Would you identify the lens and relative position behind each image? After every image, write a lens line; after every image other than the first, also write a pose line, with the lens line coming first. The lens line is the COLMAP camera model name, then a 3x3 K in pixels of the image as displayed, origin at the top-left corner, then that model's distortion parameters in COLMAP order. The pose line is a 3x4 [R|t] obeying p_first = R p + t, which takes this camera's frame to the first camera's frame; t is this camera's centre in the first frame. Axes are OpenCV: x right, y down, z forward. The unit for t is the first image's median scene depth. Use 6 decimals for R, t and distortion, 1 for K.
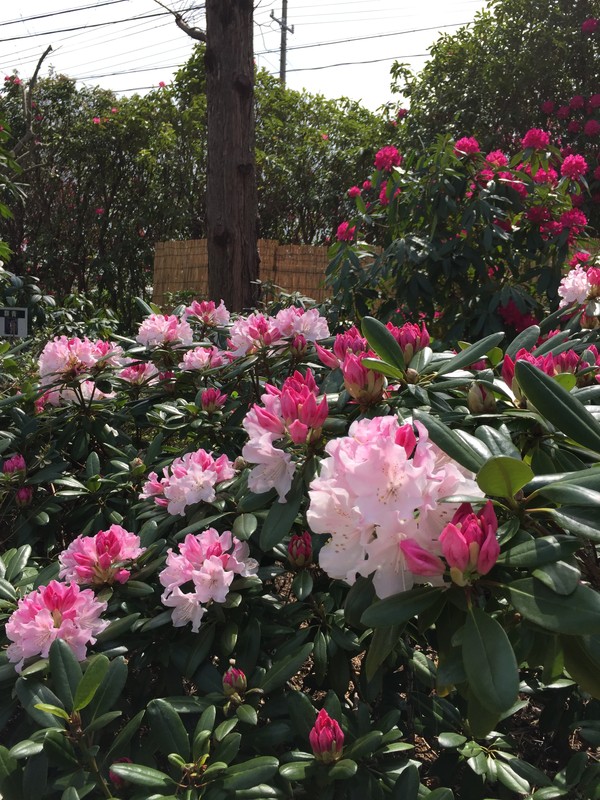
lens RADIAL K [[704.5, 0, 300.0], [0, 704.5, 400.0], [0, 0, 1]] dist [0.001825, -0.003280]
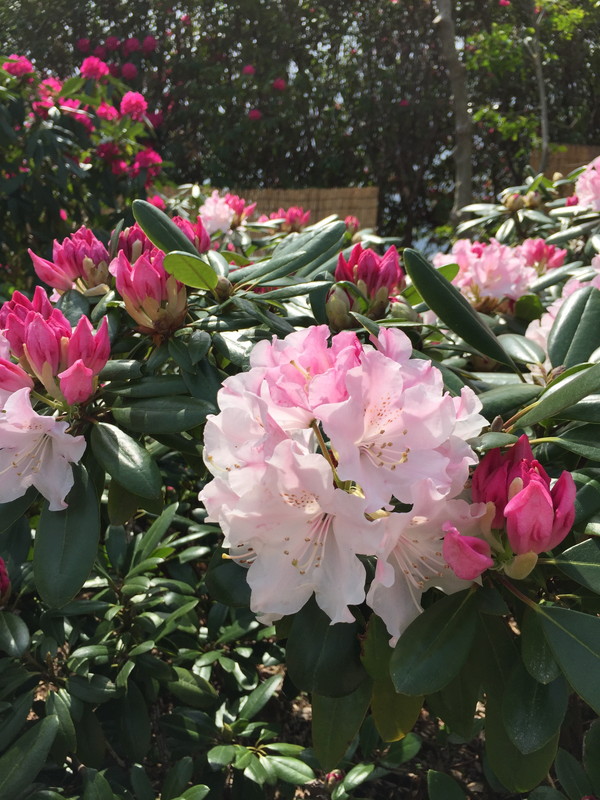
lens RADIAL K [[704.5, 0, 300.0], [0, 704.5, 400.0], [0, 0, 1]] dist [0.001825, -0.003280]
pose [[0.795821, -0.120842, 0.593352, -0.146398], [0.090352, 0.992613, 0.080973, 0.020728], [-0.598753, -0.010829, 0.800860, 0.311057]]
